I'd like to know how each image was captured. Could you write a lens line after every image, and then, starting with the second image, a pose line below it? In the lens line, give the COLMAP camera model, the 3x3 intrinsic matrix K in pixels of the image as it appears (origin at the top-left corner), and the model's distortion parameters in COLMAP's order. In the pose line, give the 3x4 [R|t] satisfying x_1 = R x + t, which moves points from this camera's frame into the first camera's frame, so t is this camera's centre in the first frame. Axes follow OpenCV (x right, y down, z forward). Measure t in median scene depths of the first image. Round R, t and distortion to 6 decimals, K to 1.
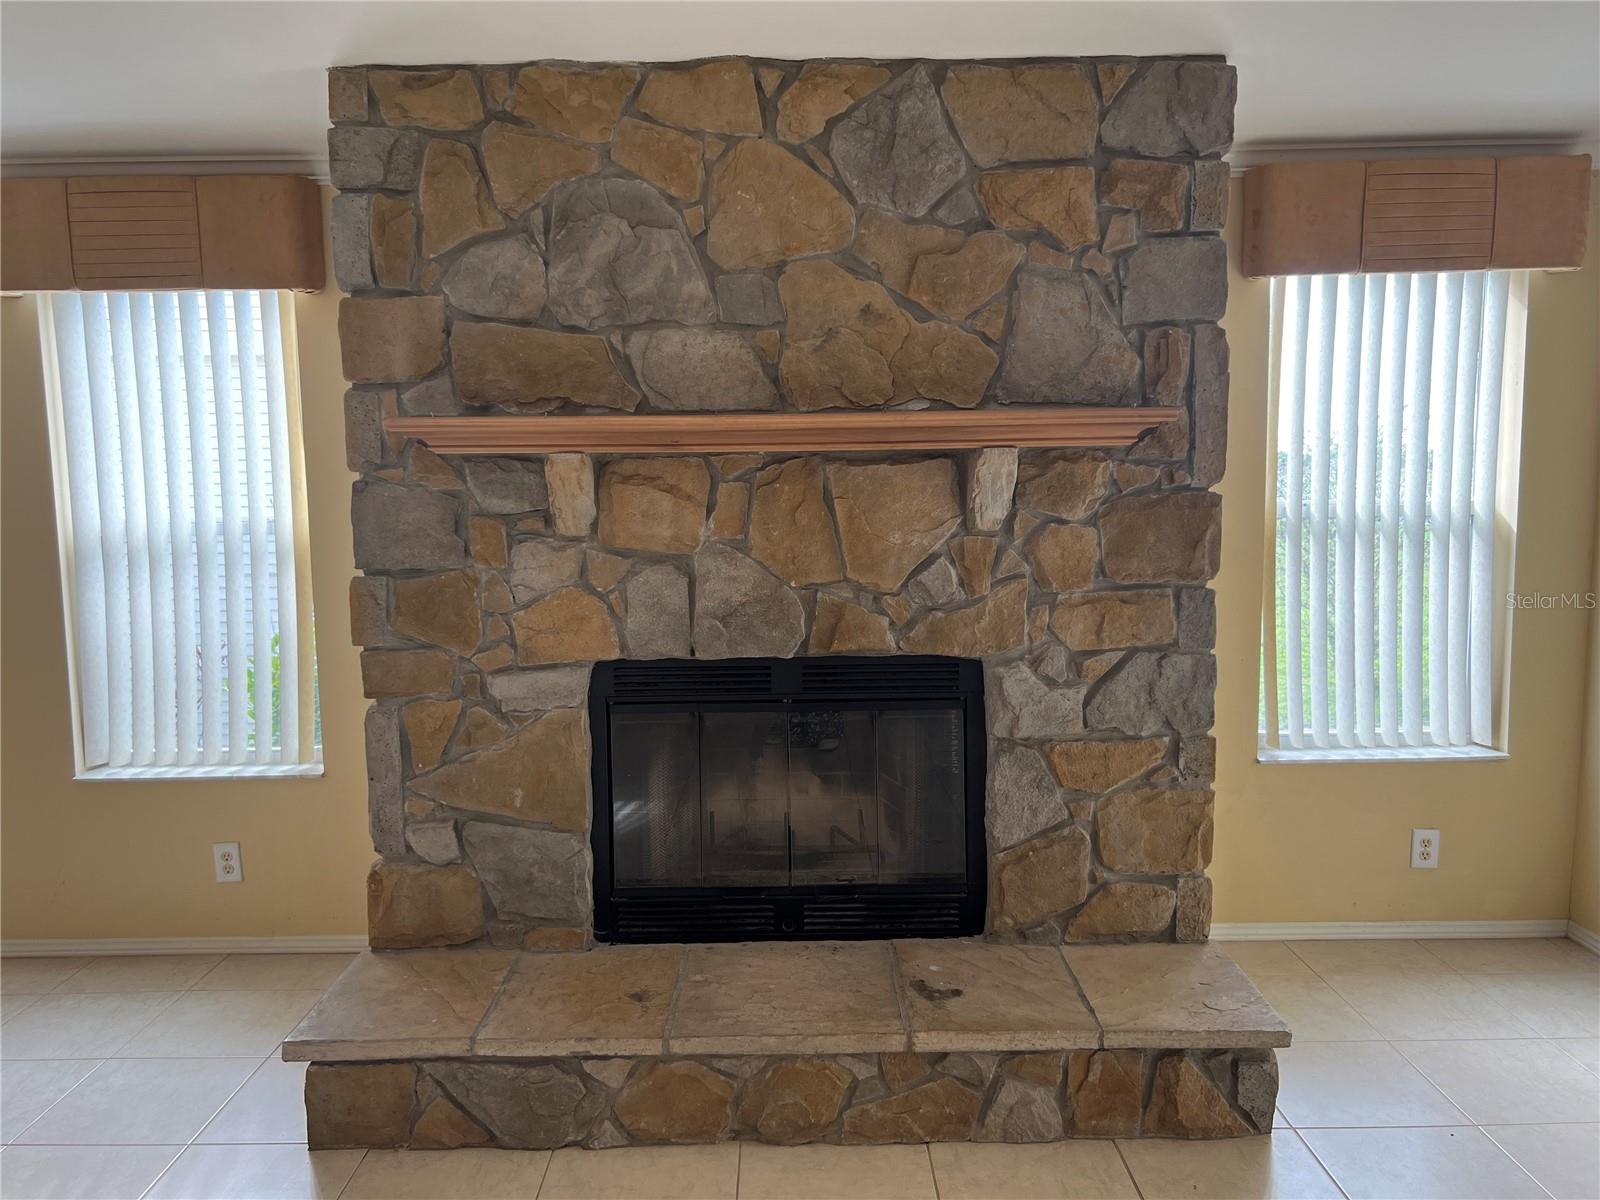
lens RADIAL K [[1188.4, 0, 798.7], [0, 1188.4, 608.5], [0, 0, 1]] dist [0.055472, -0.069891]
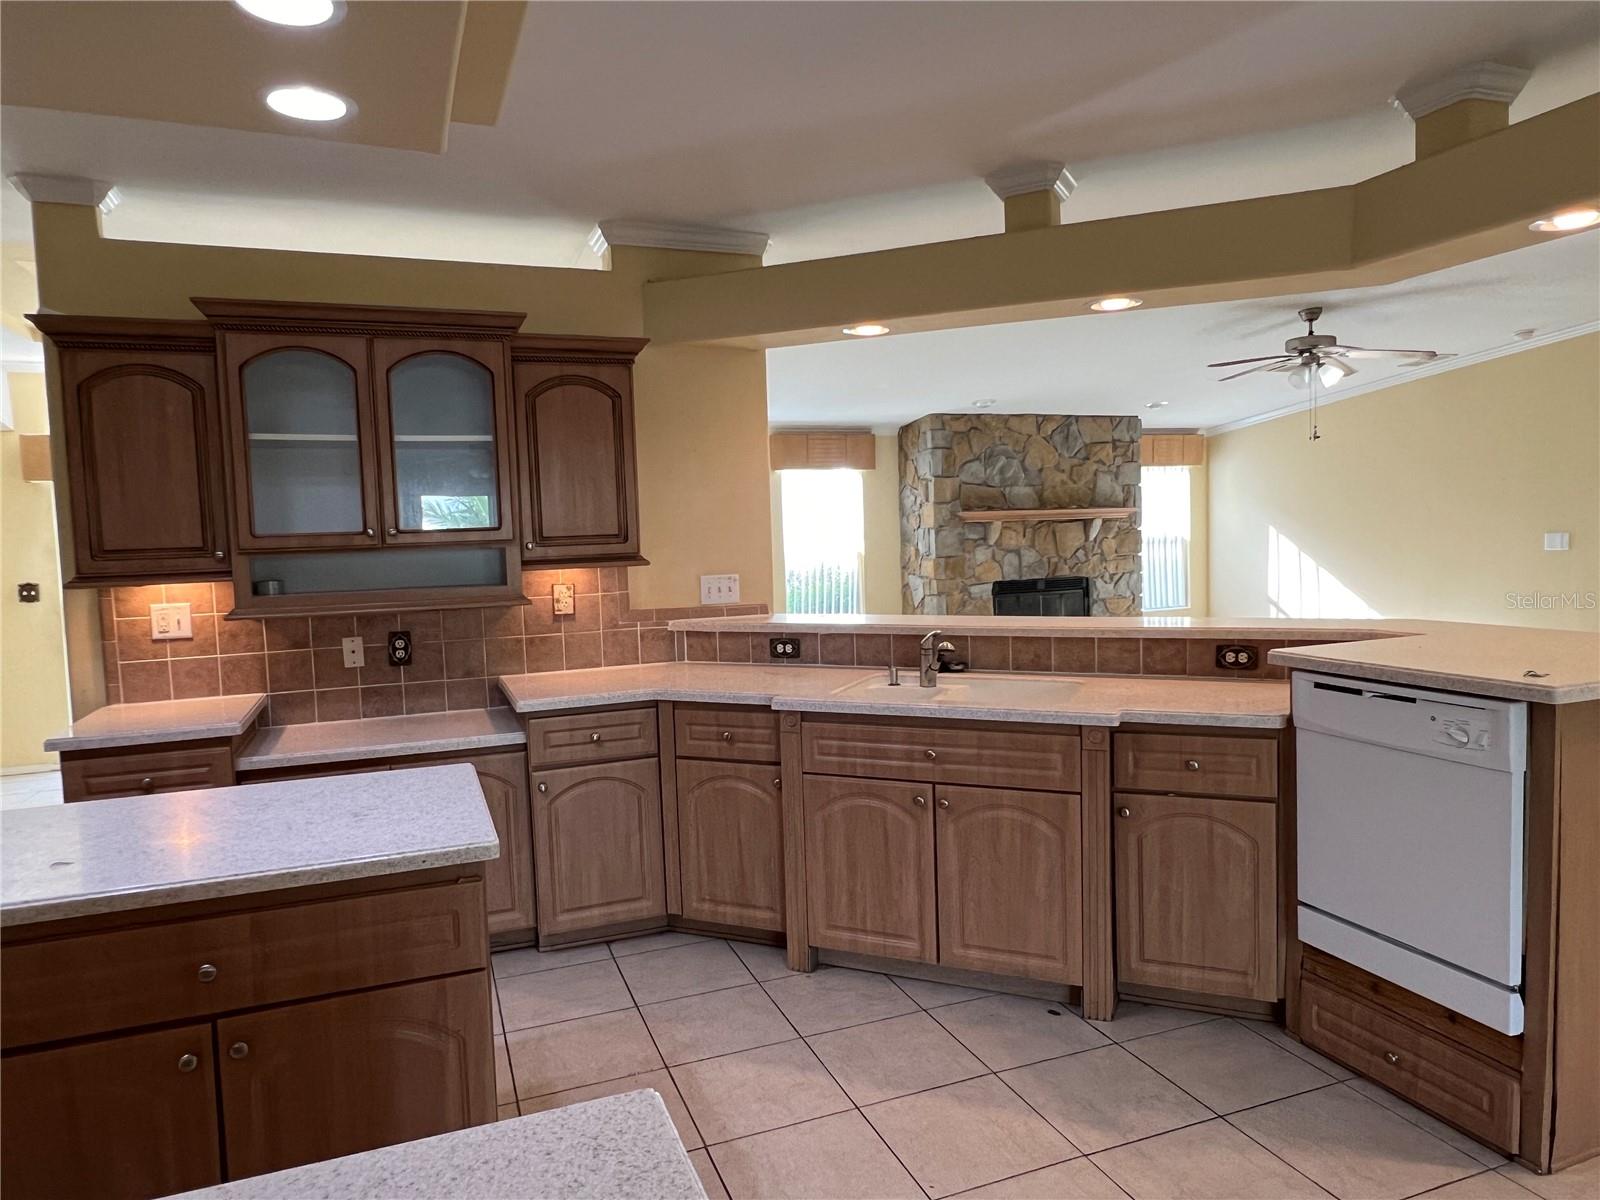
lens RADIAL K [[1026.0, 0, 805.1], [0, 1026.0, 603.2], [0, 0, 1]] dist [-0.001577, -0.001843]
pose [[0.935558, -0.042855, 0.350563, -1.777068], [0.057088, 0.997907, -0.030360, 0.171160], [-0.348529, 0.048417, 0.936047, -1.628531]]
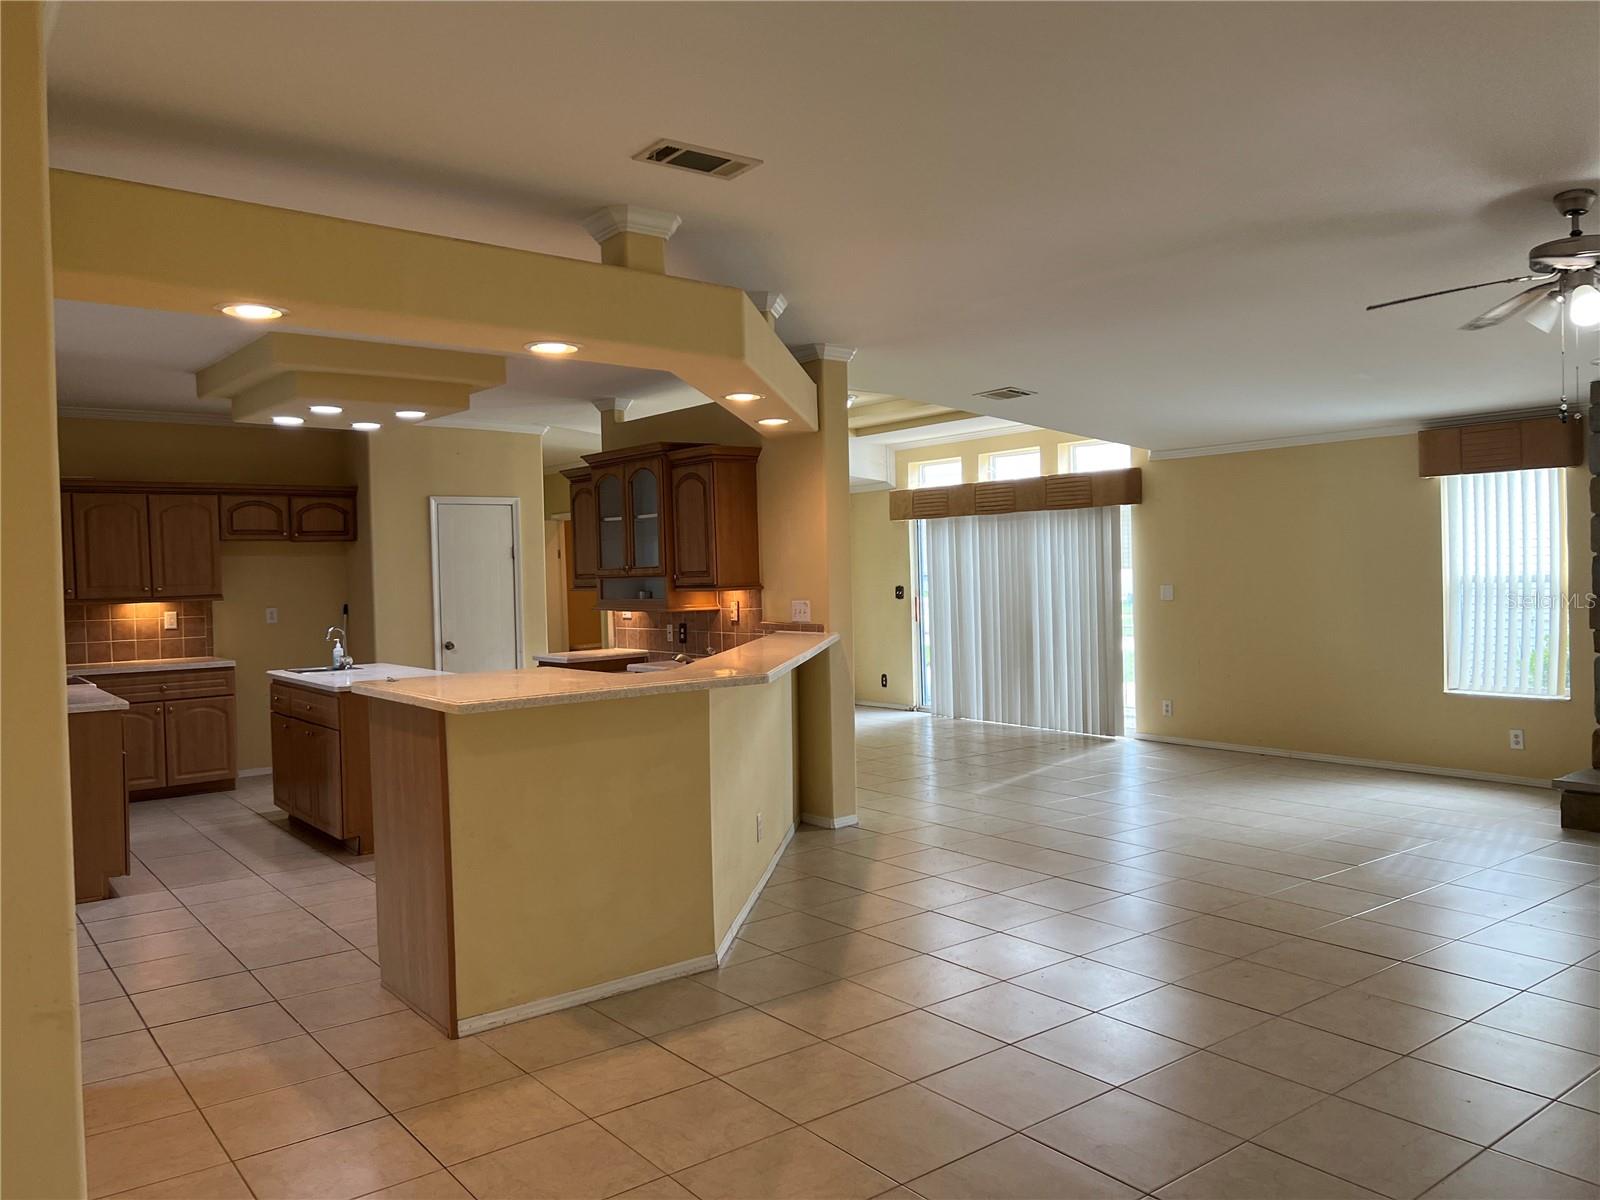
lens RADIAL K [[1188.4, 0, 811.3], [0, 1188.4, 592.0], [0, 0, 1]] dist [0.055472, -0.069891]
pose [[0.604305, 0.010866, -0.796679, 0.560296], [-0.065606, 0.997190, -0.036163, 0.143636], [0.794048, 0.074121, 0.603320, -1.583577]]
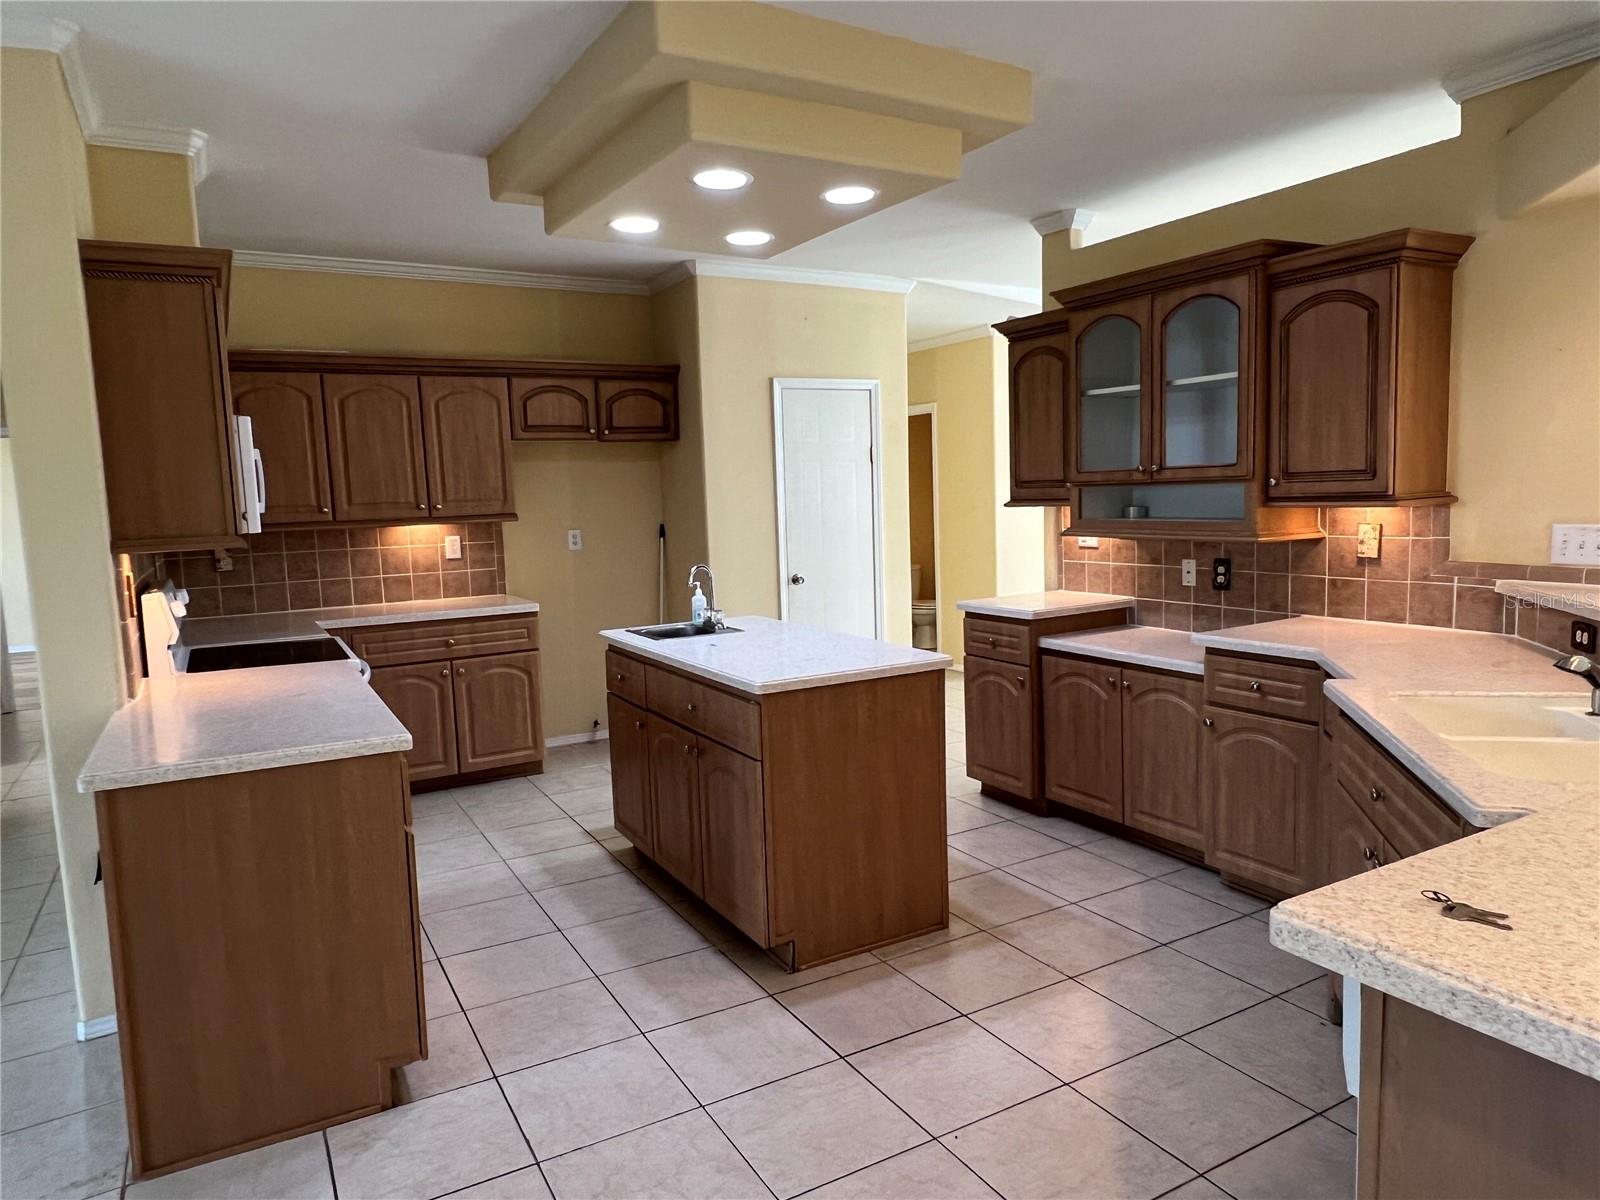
lens RADIAL K [[1026.0, 0, 801.9], [0, 1026.0, 604.4], [0, 0, 1]] dist [-0.001577, -0.001843]
pose [[0.483265, 0.093385, -0.870479, -0.807560], [-0.064932, 0.995379, 0.070736, 0.136978], [0.873063, 0.022337, 0.487096, -1.402858]]
